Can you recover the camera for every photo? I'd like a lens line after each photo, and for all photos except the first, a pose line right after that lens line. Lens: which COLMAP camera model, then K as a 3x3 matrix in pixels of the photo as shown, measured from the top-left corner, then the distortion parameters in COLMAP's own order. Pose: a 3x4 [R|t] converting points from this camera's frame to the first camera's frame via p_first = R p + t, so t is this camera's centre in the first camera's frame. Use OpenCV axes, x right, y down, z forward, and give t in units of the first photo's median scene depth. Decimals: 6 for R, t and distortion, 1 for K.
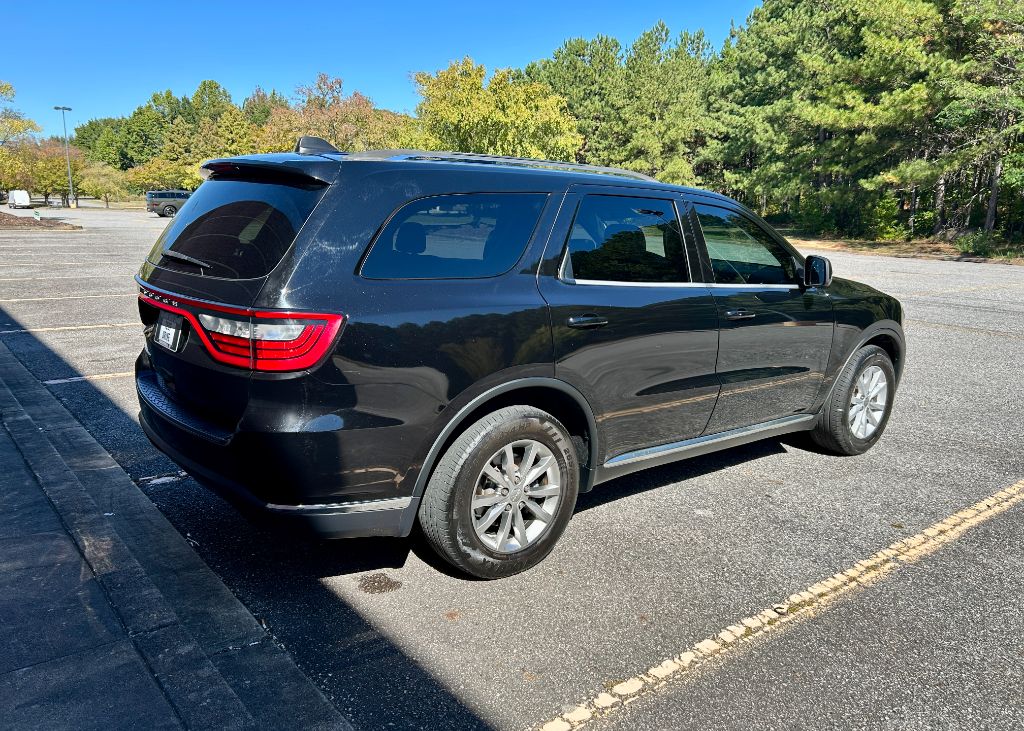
lens RADIAL K [[795.4, 0, 516.0], [0, 795.4, 354.6], [0, 0, 1]] dist [0.028461, -0.015579]
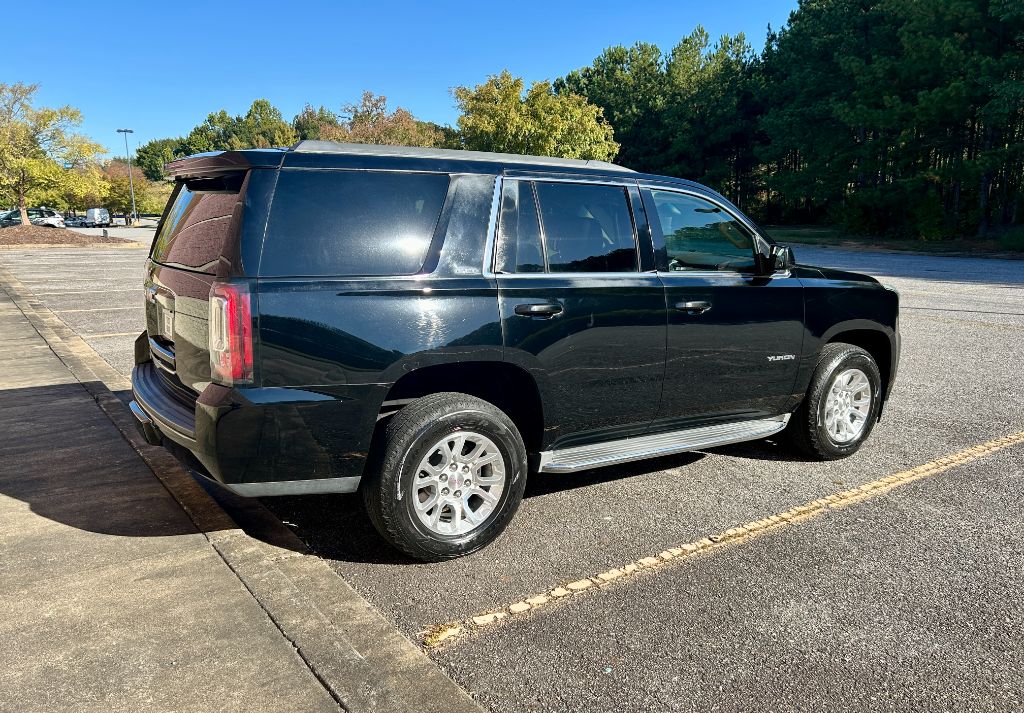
lens RADIAL K [[813.4, 0, 517.6], [0, 813.4, 354.6], [0, 0, 1]] dist [0.036818, -0.032847]
pose [[0.997892, -0.012283, -0.063716, 0.097744], [0.011494, 0.999853, -0.012739, 0.040662], [0.063863, 0.011980, 0.997887, -0.263485]]
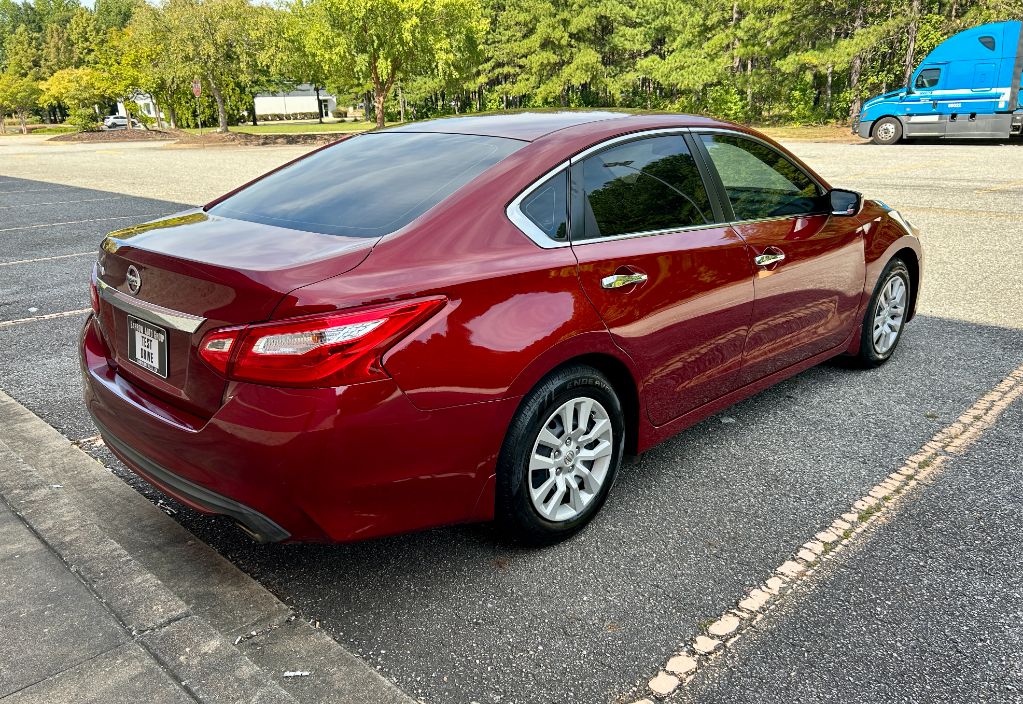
lens RADIAL K [[815.6, 0, 507.0], [0, 815.6, 355.2], [0, 0, 1]] dist [0.040171, -0.038566]
pose [[0.991701, -0.081700, 0.099268, -0.123457], [0.070694, 0.991444, 0.109733, 0.002482], [-0.107384, -0.101805, 0.988992, 0.121388]]
